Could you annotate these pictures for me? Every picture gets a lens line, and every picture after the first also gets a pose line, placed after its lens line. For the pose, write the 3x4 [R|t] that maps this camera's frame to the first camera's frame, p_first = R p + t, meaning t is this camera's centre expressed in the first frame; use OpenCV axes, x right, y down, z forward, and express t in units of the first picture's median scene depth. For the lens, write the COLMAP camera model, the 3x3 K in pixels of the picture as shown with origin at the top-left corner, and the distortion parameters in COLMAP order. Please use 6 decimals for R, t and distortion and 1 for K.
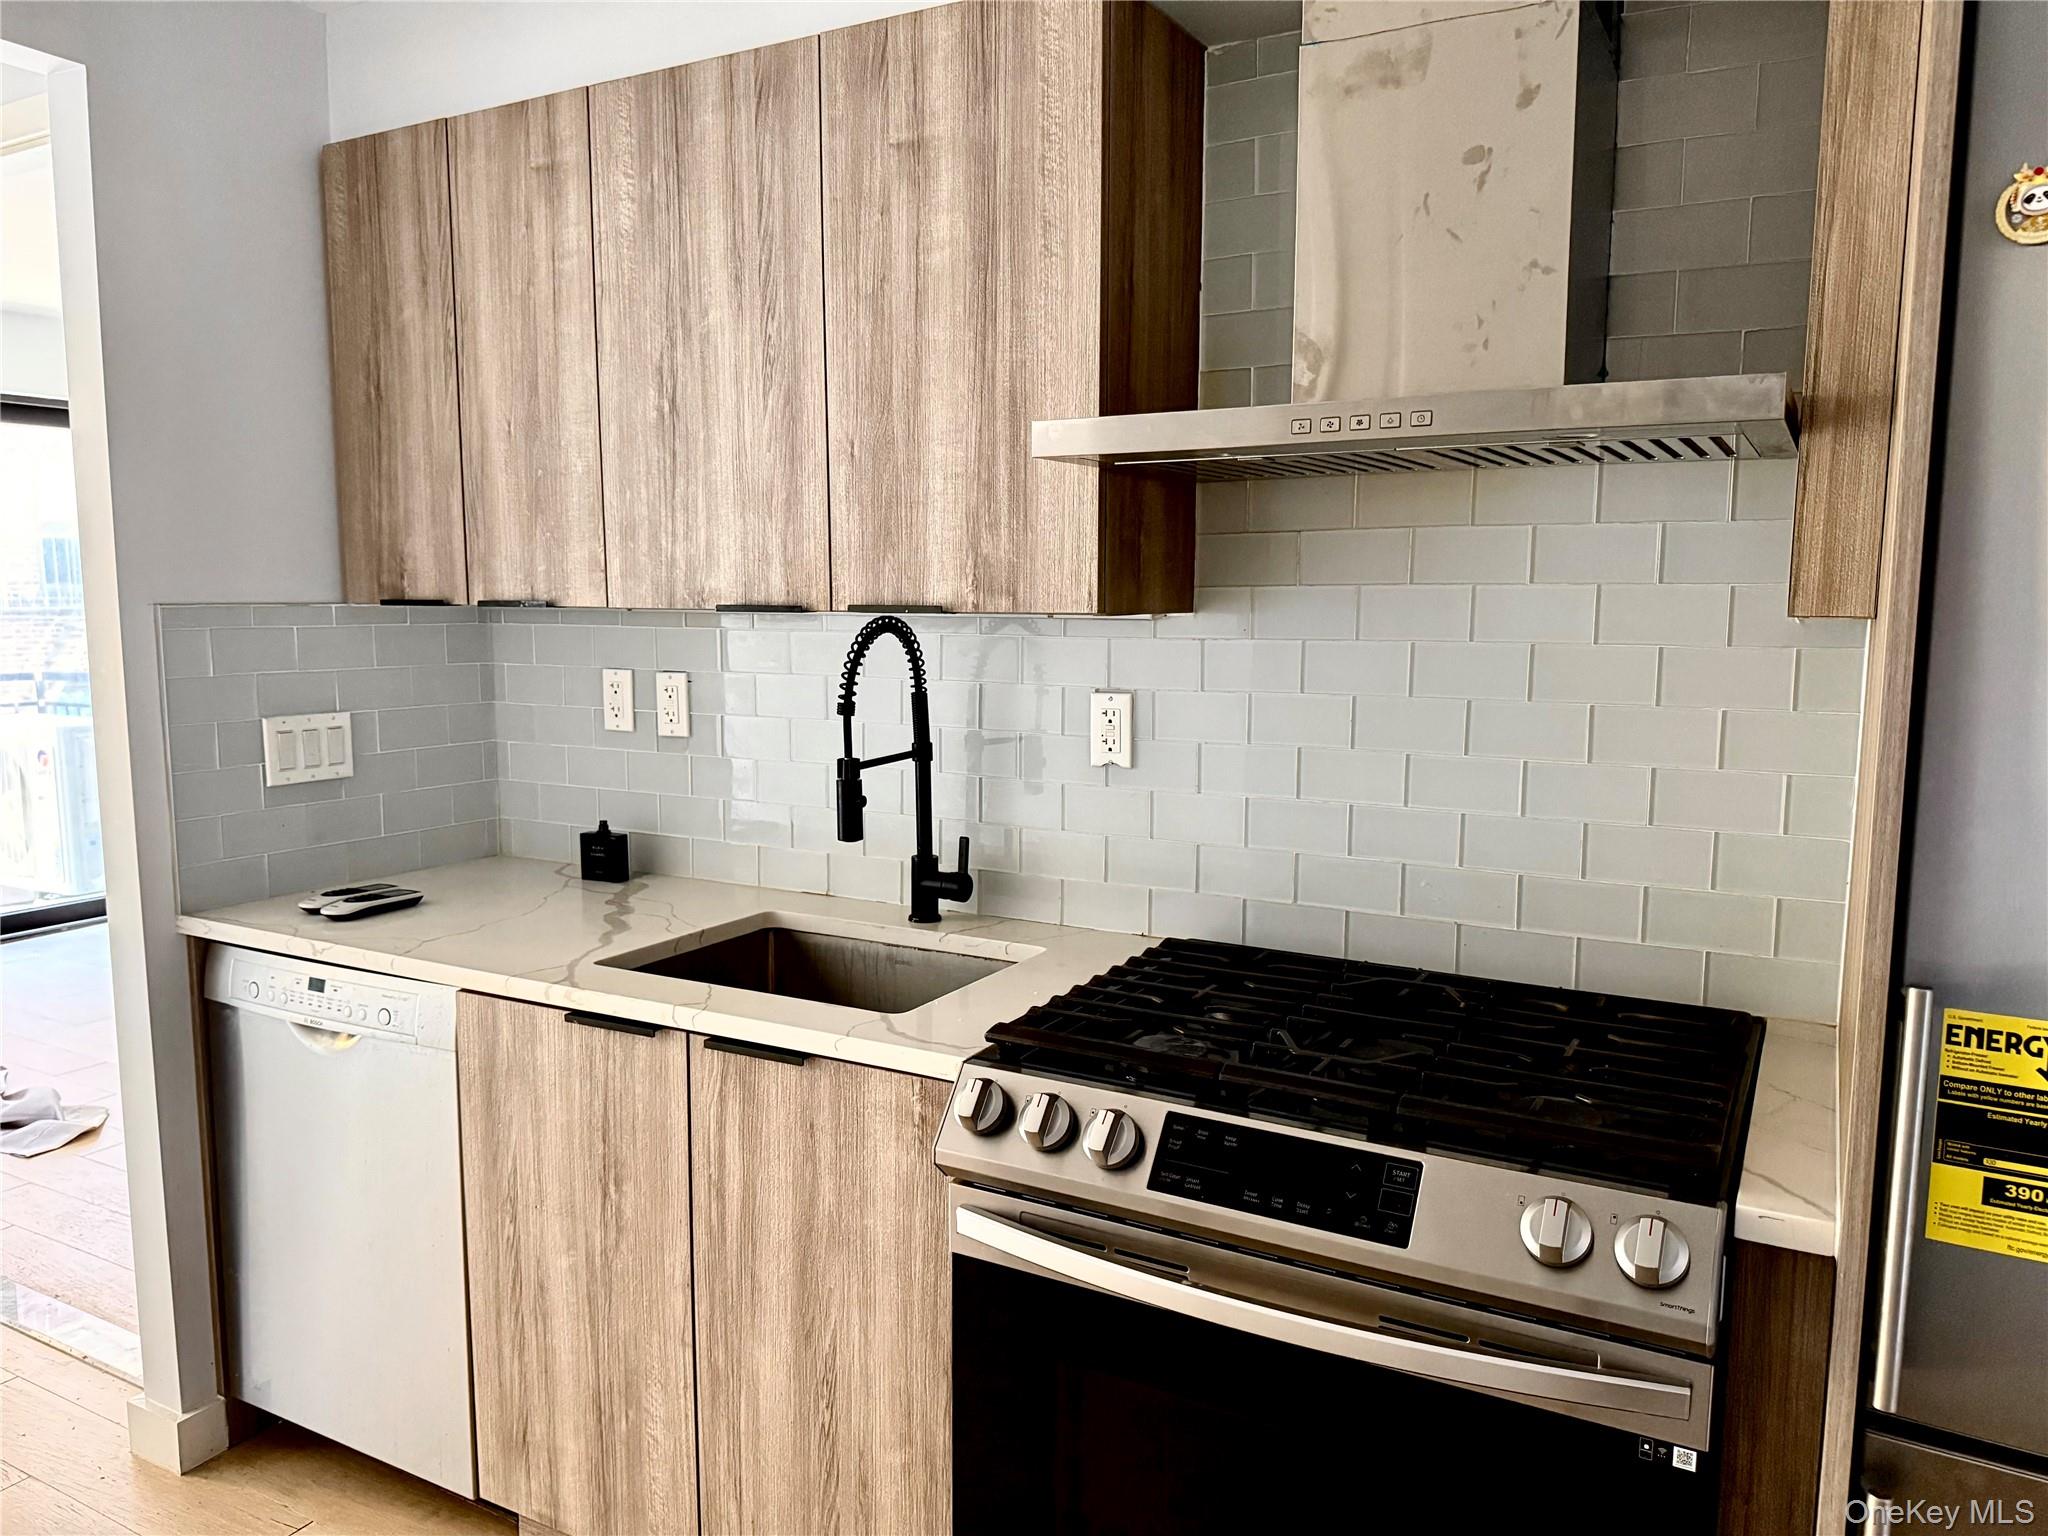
lens RADIAL K [[1440.3, 0, 1043.1], [0, 1440.3, 773.1], [0, 0, 1]] dist [0.046039, -0.078670]
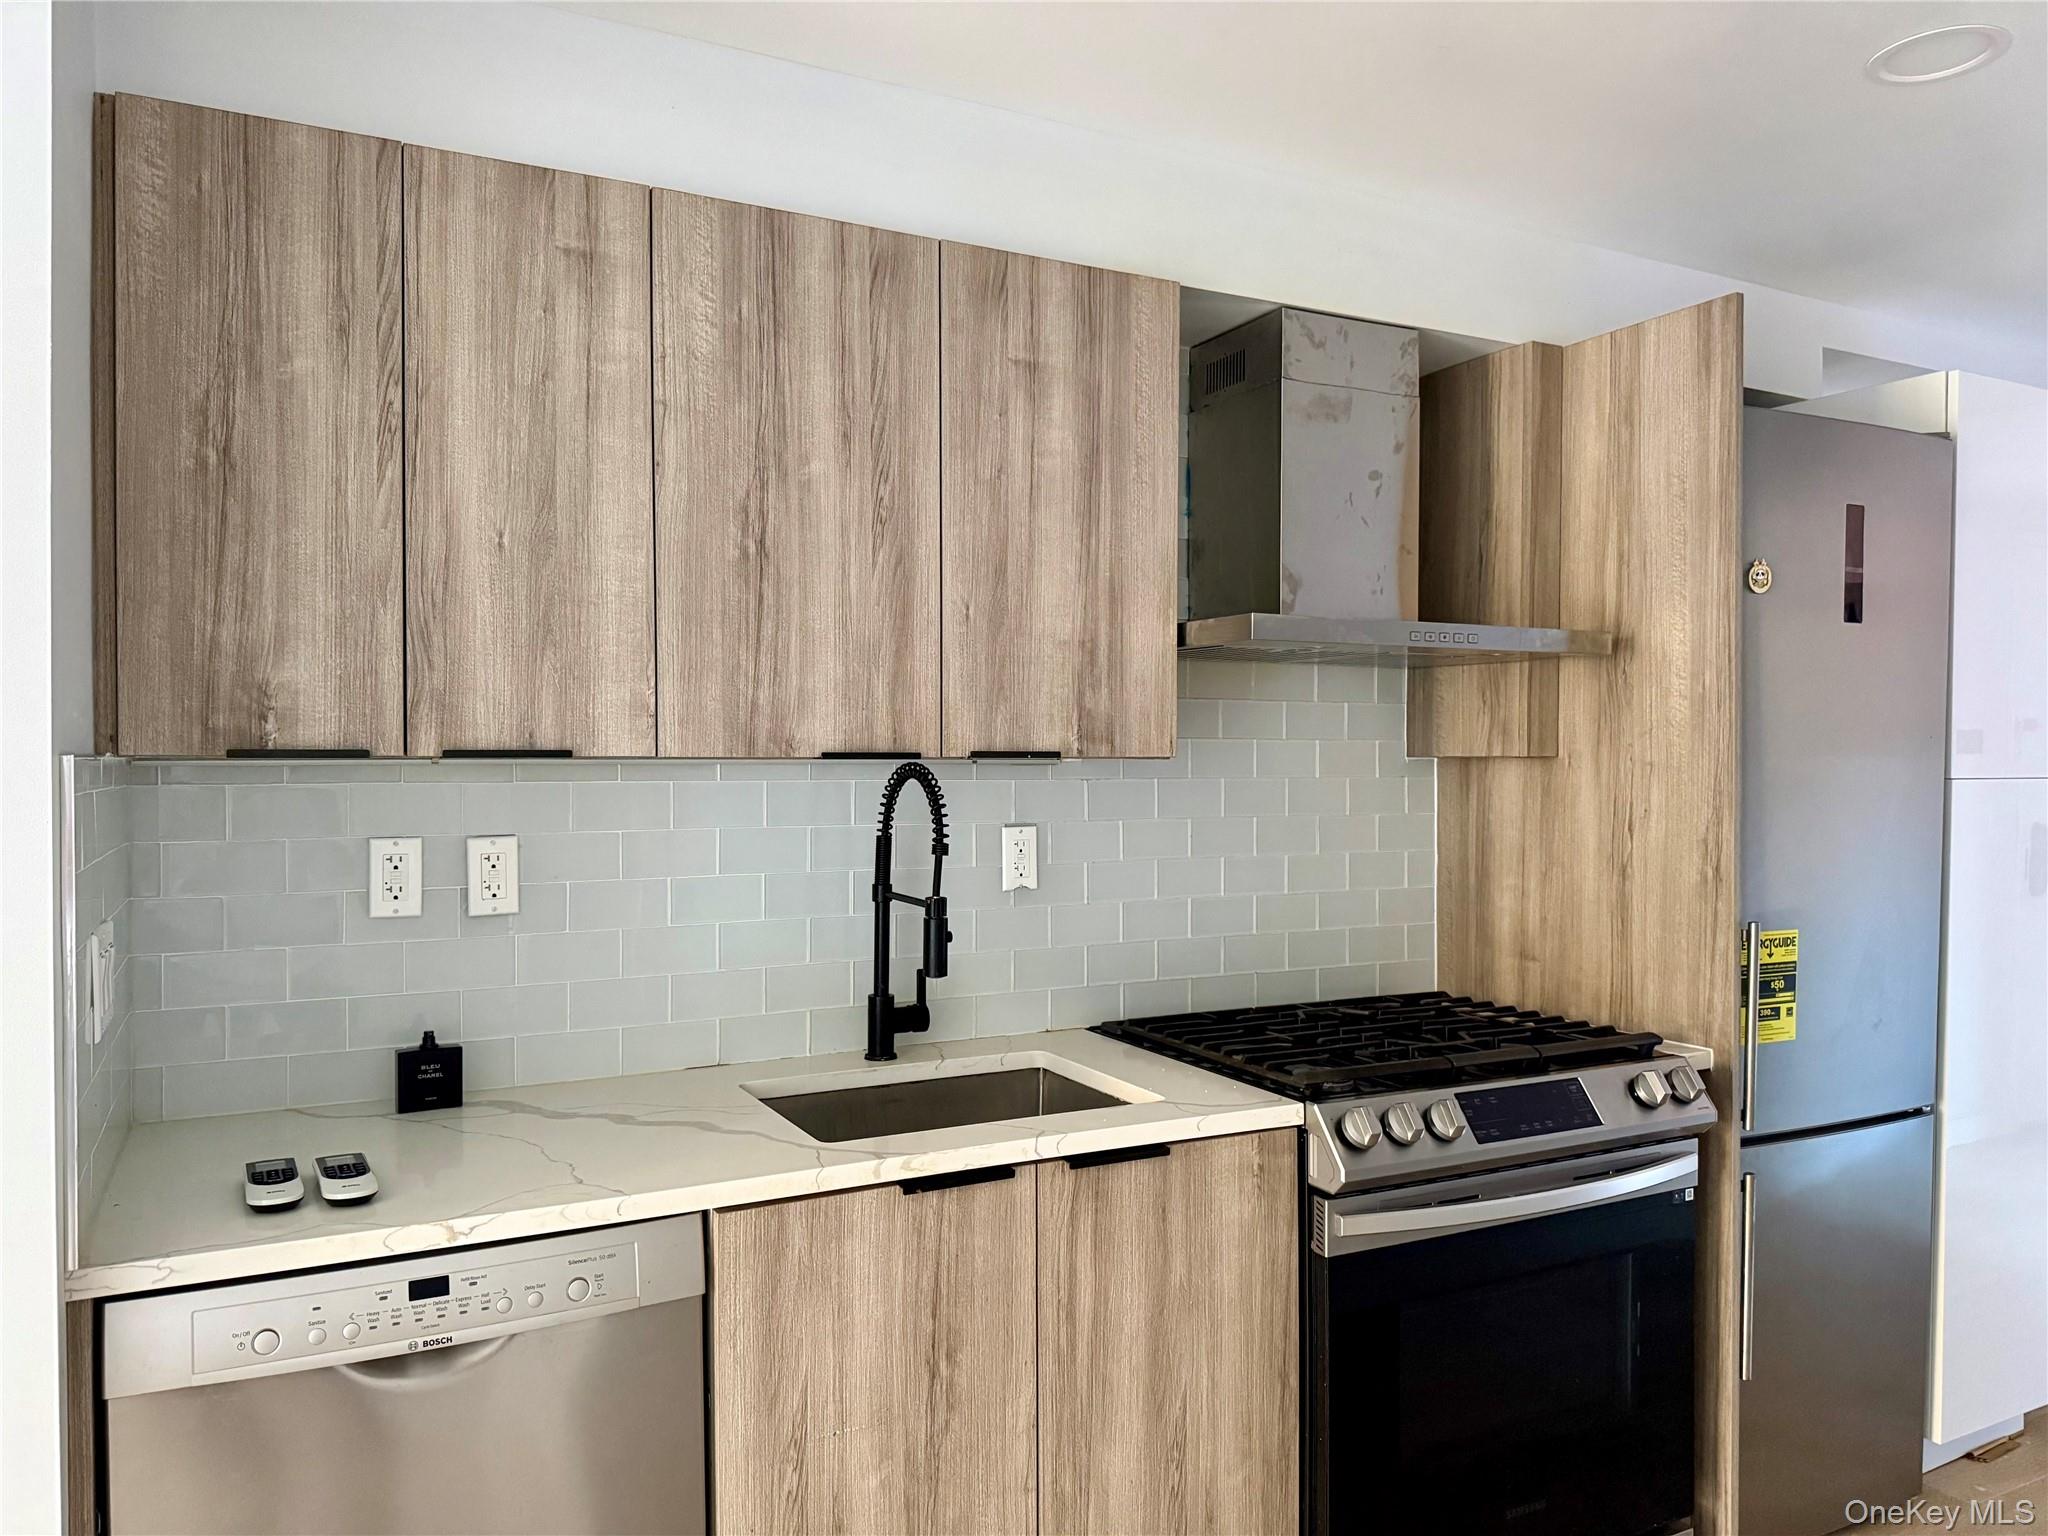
lens RADIAL K [[1440.3, 0, 1024.6], [0, 1440.3, 767.9], [0, 0, 1]] dist [0.046039, -0.078670]
pose [[0.558396, -0.008783, 0.829528, -0.998044], [0.101638, 0.993135, -0.057903, -0.038494], [-0.823324, 0.116644, 0.555456, 0.365648]]
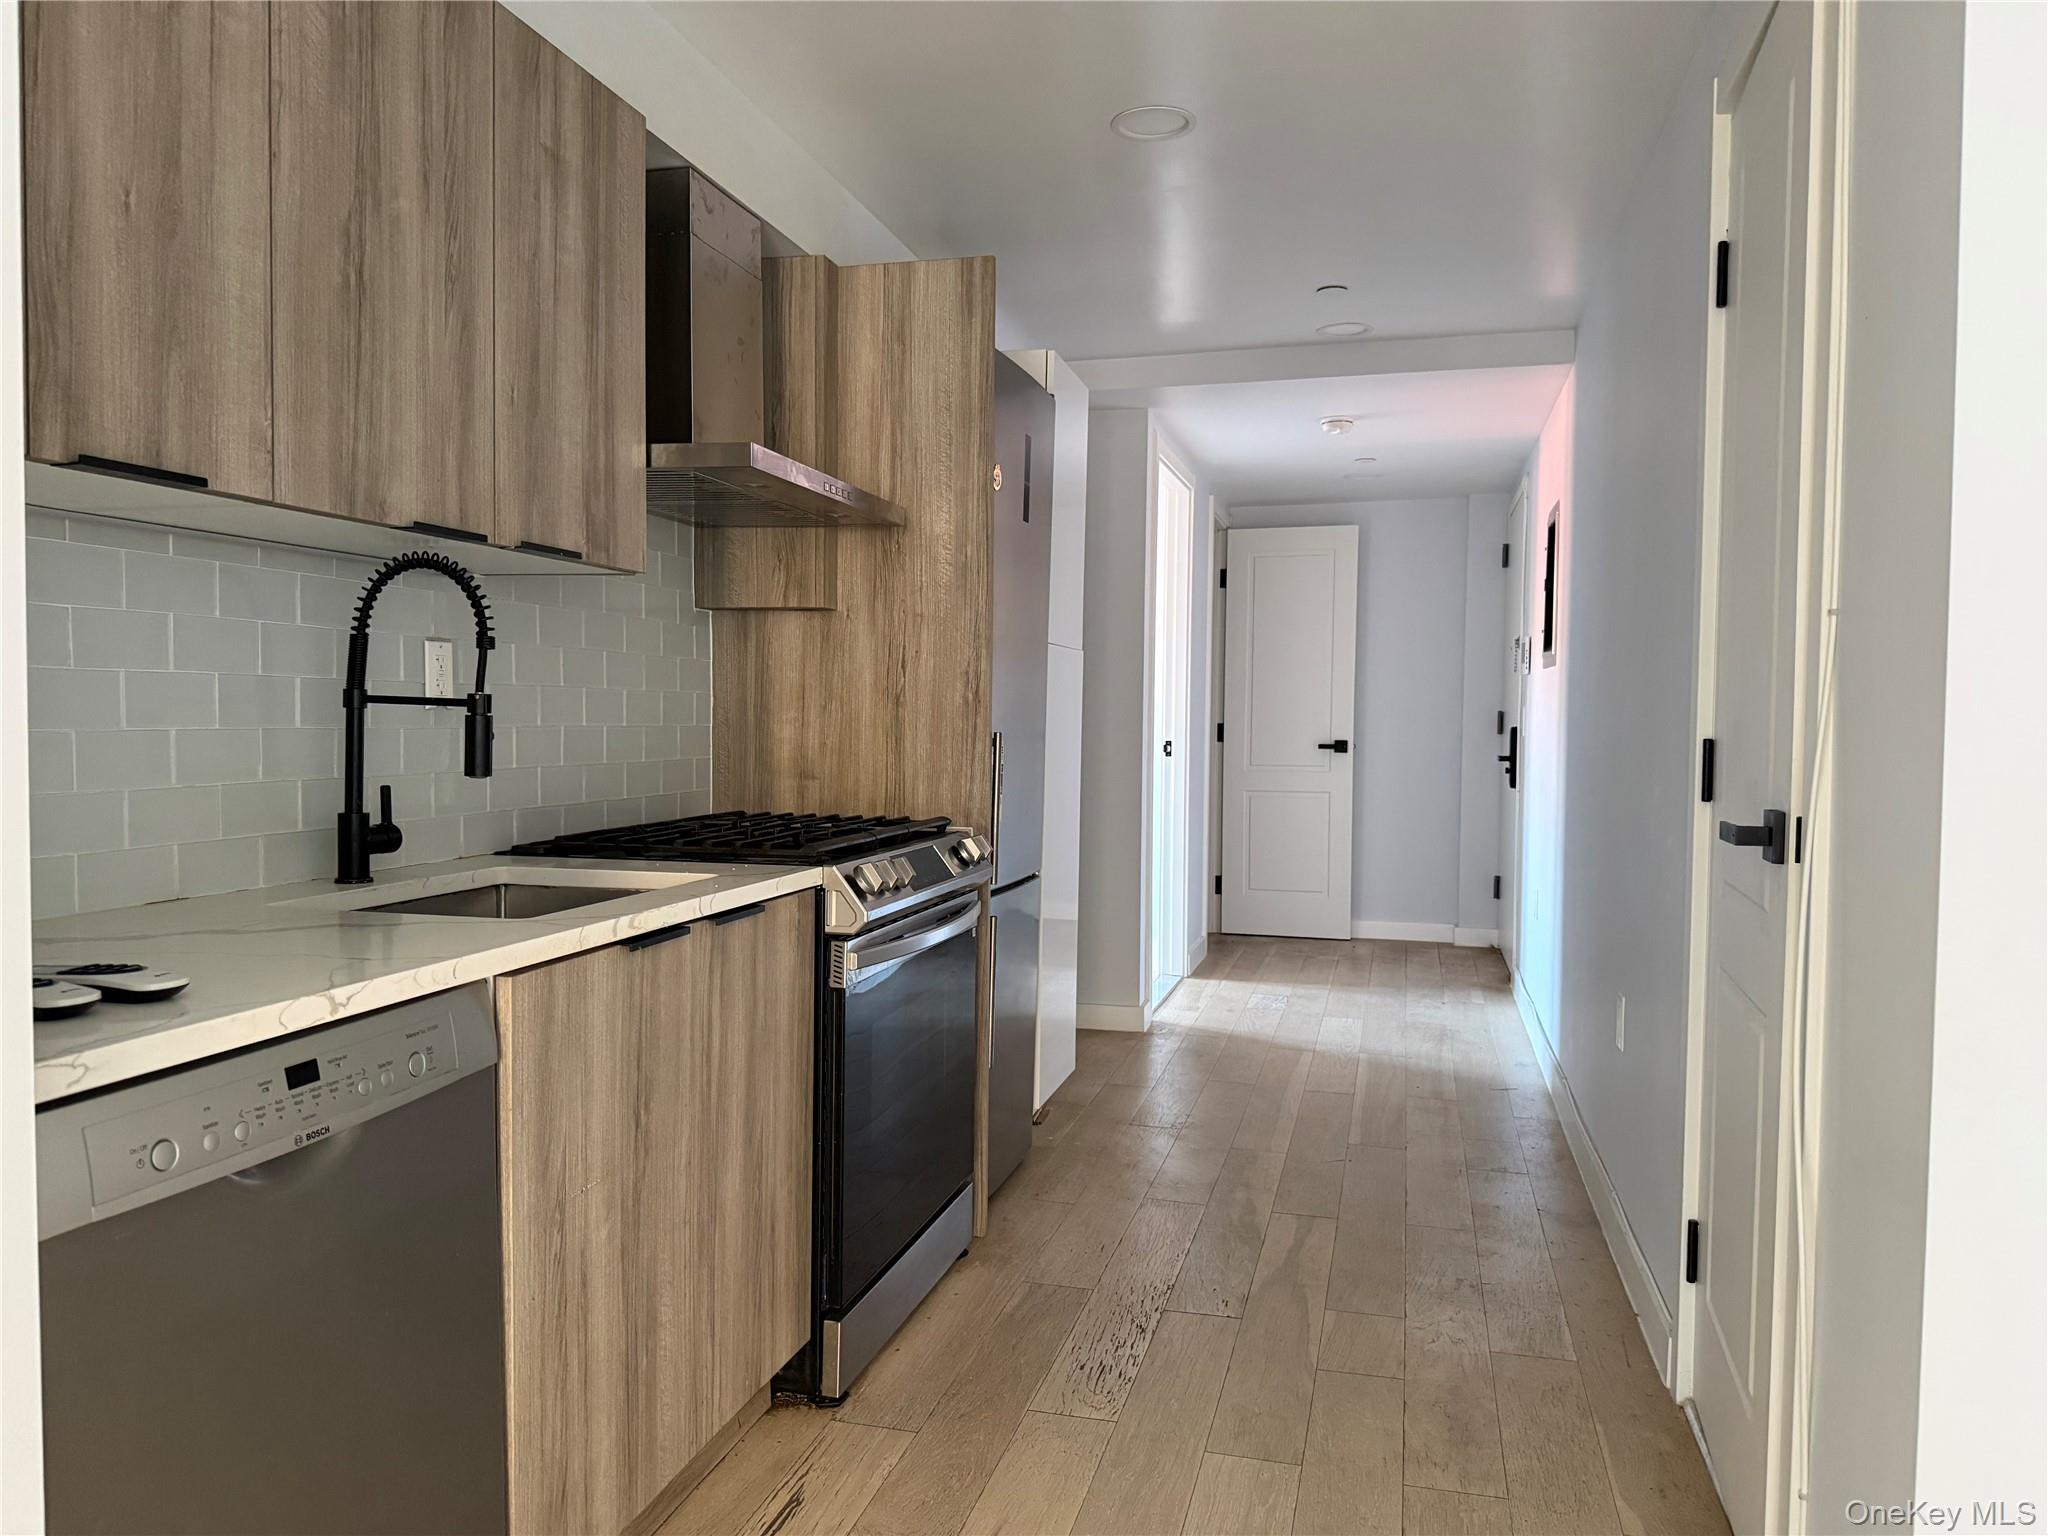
lens RADIAL K [[1440.3, 0, 1038.2], [0, 1440.3, 768.9], [0, 0, 1]] dist [0.046039, -0.078670]
pose [[-0.249202, -0.042927, 0.967500, -1.245189], [0.104979, 0.991933, 0.071051, 0.010866], [-0.962745, 0.119273, -0.242685, 0.904701]]
